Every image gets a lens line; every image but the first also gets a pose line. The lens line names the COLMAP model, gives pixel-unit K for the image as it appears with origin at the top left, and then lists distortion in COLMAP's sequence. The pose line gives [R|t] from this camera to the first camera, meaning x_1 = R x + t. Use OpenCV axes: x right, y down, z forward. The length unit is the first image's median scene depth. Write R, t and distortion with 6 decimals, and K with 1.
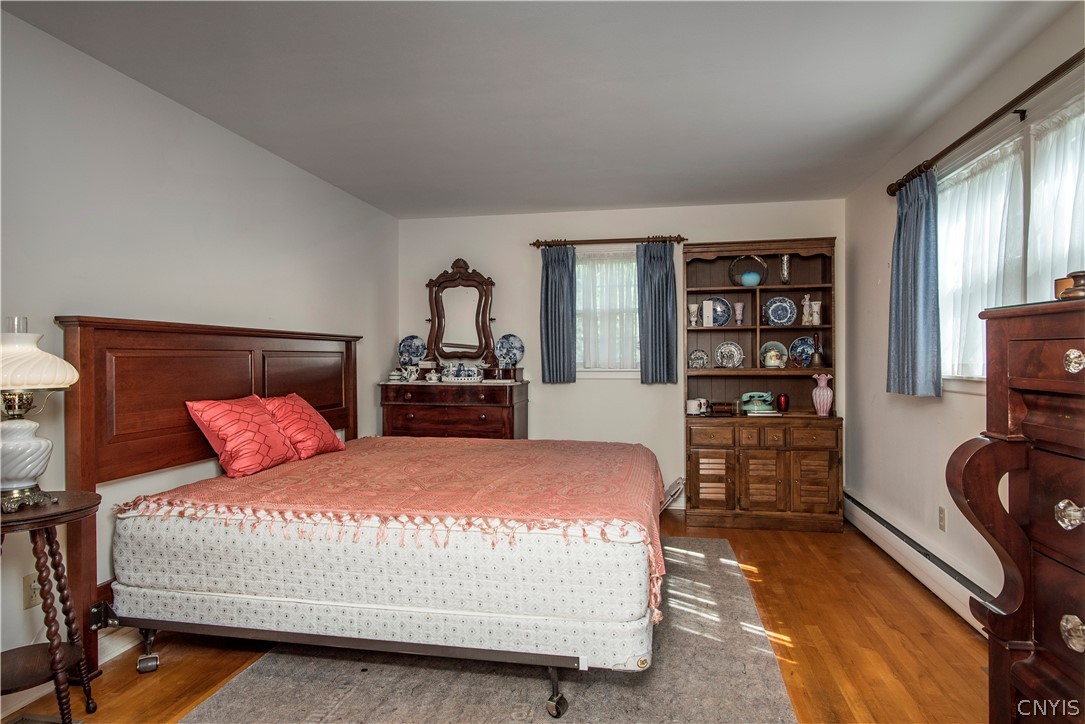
lens RADIAL K [[623.4, 0, 542.7], [0, 623.4, 360.8], [0, 0, 1]] dist [-0.004601, 0.002155]
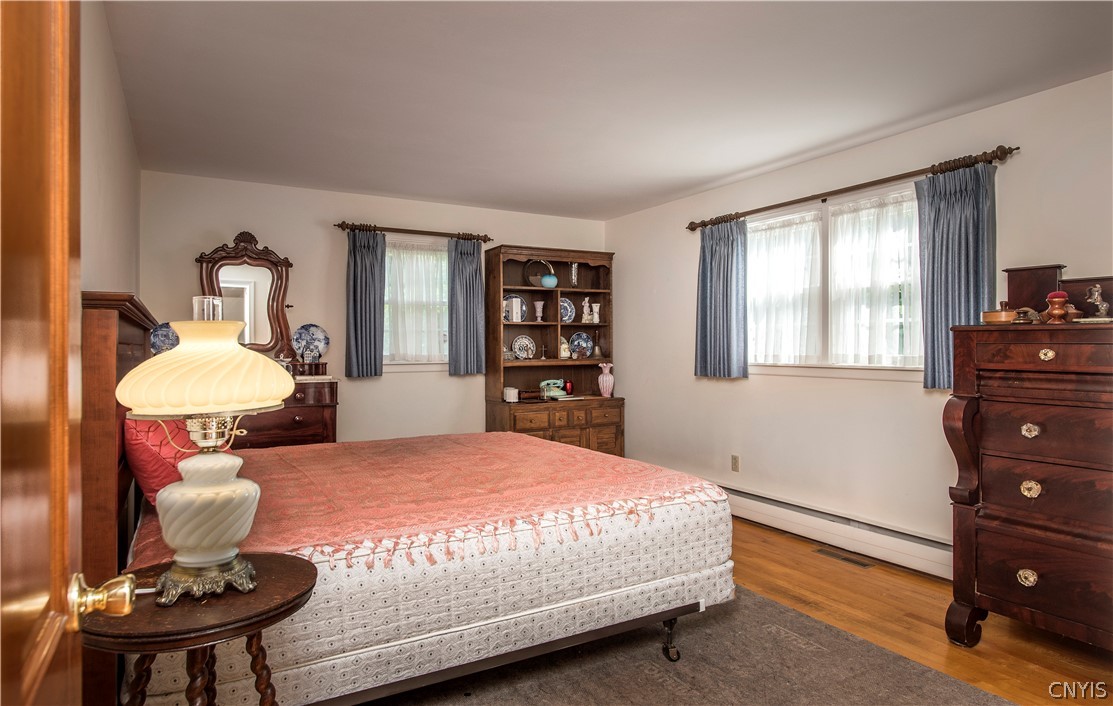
lens RADIAL K [[636.0, 0, 550.8], [0, 636.0, 348.5], [0, 0, 1]] dist [0.011922, -0.002422]
pose [[0.764720, -0.002100, 0.644359, -0.414573], [0.003561, 0.999993, -0.000967, -0.006641], [-0.644353, 0.003034, 0.764722, 0.102580]]
